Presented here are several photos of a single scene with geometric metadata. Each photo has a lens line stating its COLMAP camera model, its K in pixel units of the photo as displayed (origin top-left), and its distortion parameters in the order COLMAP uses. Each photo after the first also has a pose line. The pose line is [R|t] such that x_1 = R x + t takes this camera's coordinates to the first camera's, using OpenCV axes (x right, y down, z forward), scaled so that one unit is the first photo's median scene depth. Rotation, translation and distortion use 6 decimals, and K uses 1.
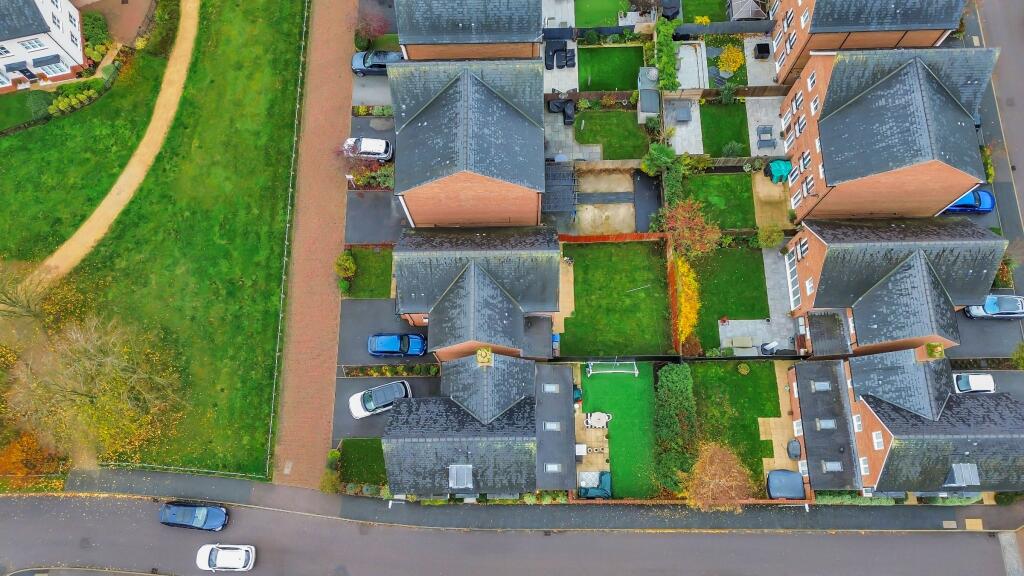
lens RADIAL K [[719.4, 0, 512.0], [0, 719.4, 288.0], [0, 0, 1]] dist [0.082110, -0.073248]
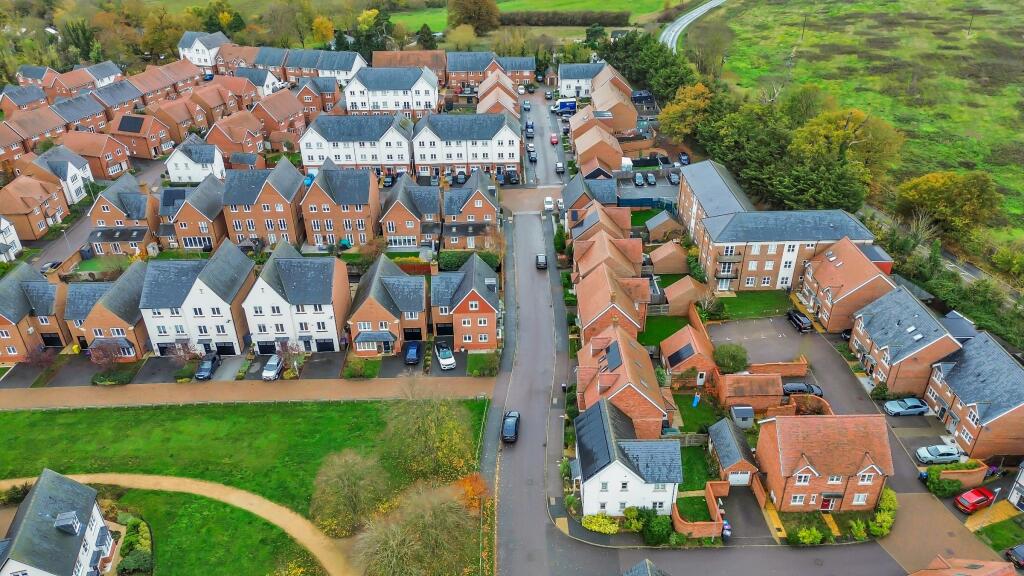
lens RADIAL K [[719.4, 0, 512.0], [0, 719.4, 288.0], [0, 0, 1]] dist [0.082110, -0.073248]
pose [[-0.011981, -0.485281, 0.874276, -1.506229], [0.960976, 0.236072, 0.144204, 0.024263], [-0.276372, 0.841886, 0.463515, 0.046120]]
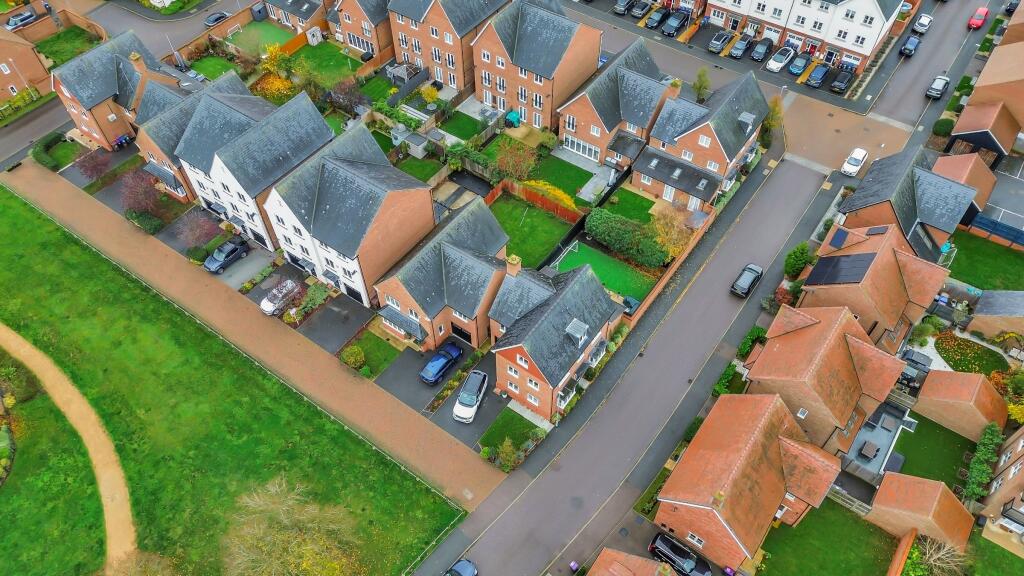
lens RADIAL K [[719.4, 0, 512.0], [0, 719.4, 288.0], [0, 0, 1]] dist [0.082110, -0.073248]
pose [[0.587902, -0.625161, 0.513366, -0.590288], [0.773603, 0.620002, -0.130903, 0.236120], [-0.236453, 0.474099, 0.848127, -0.044891]]
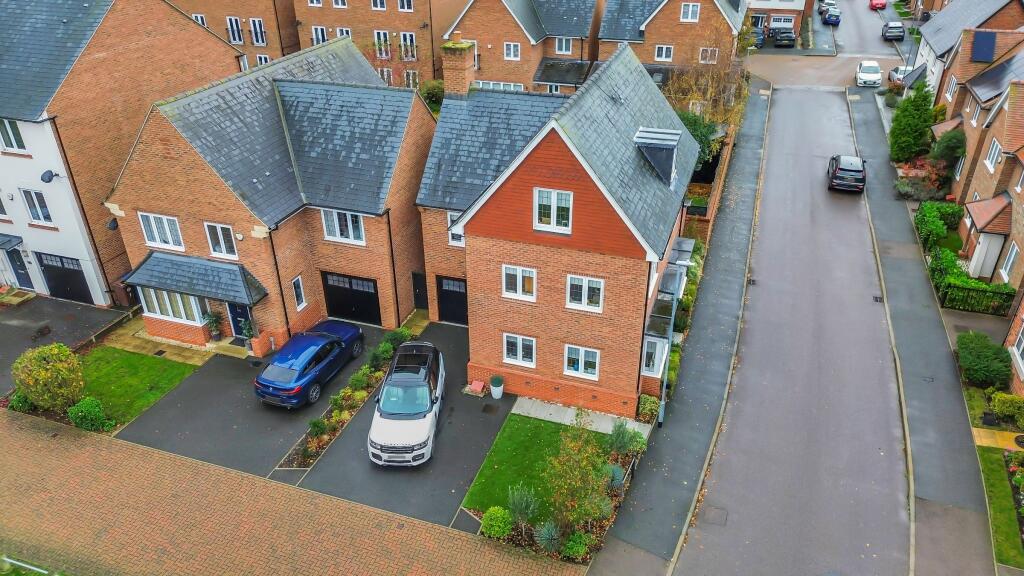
lens RADIAL K [[719.4, 0, 512.0], [0, 719.4, 288.0], [0, 0, 1]] dist [0.082110, -0.073248]
pose [[0.327910, -0.454172, 0.828374, -0.451920], [0.904368, 0.404414, -0.136264, 0.225962], [-0.273119, 0.793837, 0.543350, 0.681882]]
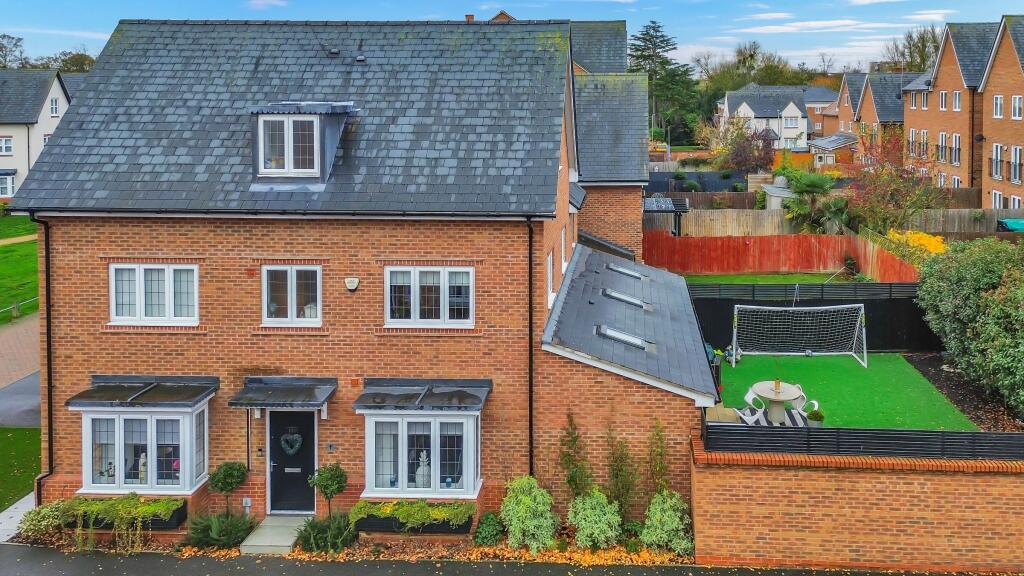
lens RADIAL K [[756.1, 0, 596.7], [0, 756.1, 120.6], [0, 0, 1]] dist [0.038391, -0.004713]
pose [[0.998177, 0.023393, -0.055638, 0.053381], [-0.060211, 0.322232, -0.944744, 0.442697], [-0.004172, 0.946372, 0.323053, 0.733195]]
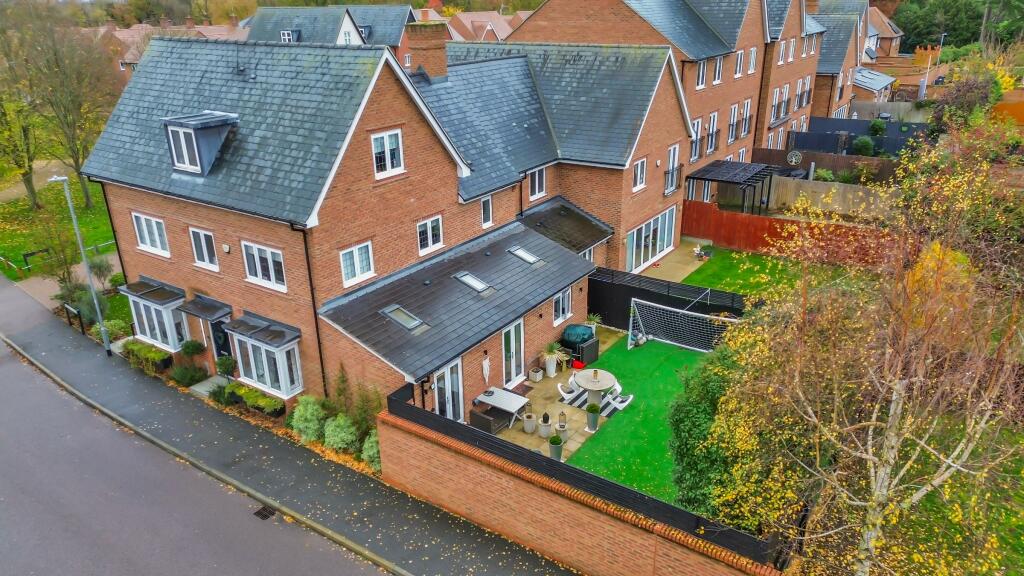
lens RADIAL K [[719.4, 0, 512.0], [0, 719.4, 288.0], [0, 0, 1]] dist [0.082110, -0.073248]
pose [[0.819587, 0.220097, -0.528994, 0.253433], [-0.547604, 0.572503, -0.610221, 0.380208], [0.168543, 0.789809, 0.589742, 0.698548]]
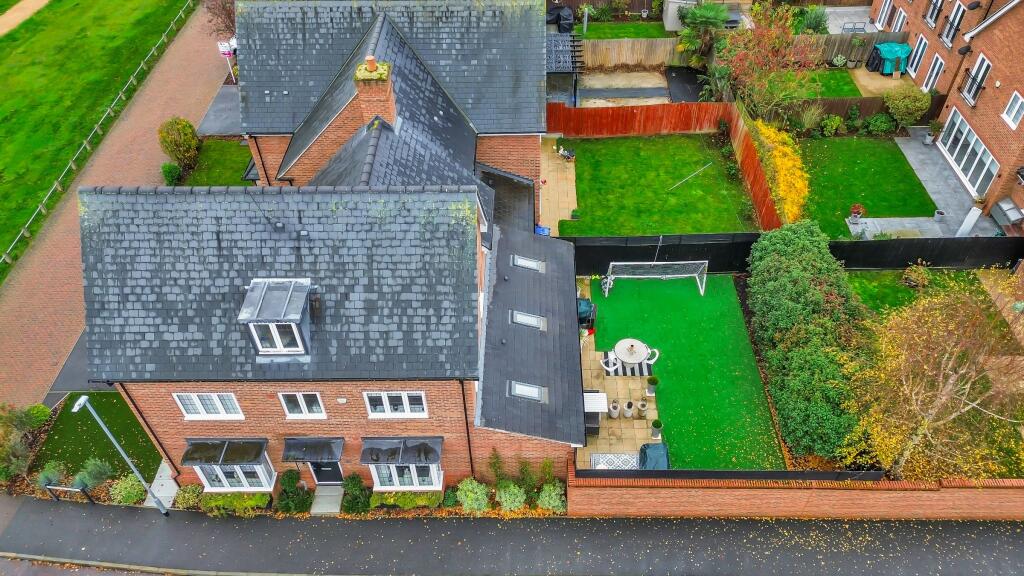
lens RADIAL K [[739.1, 0, 519.0], [0, 739.1, 291.6], [0, 0, 1]] dist [0.040199, -0.003311]
pose [[0.999812, 0.016494, -0.010225, 0.049014], [-0.019368, 0.881053, -0.472620, 0.353992], [0.001213, 0.472729, 0.881207, 0.531486]]
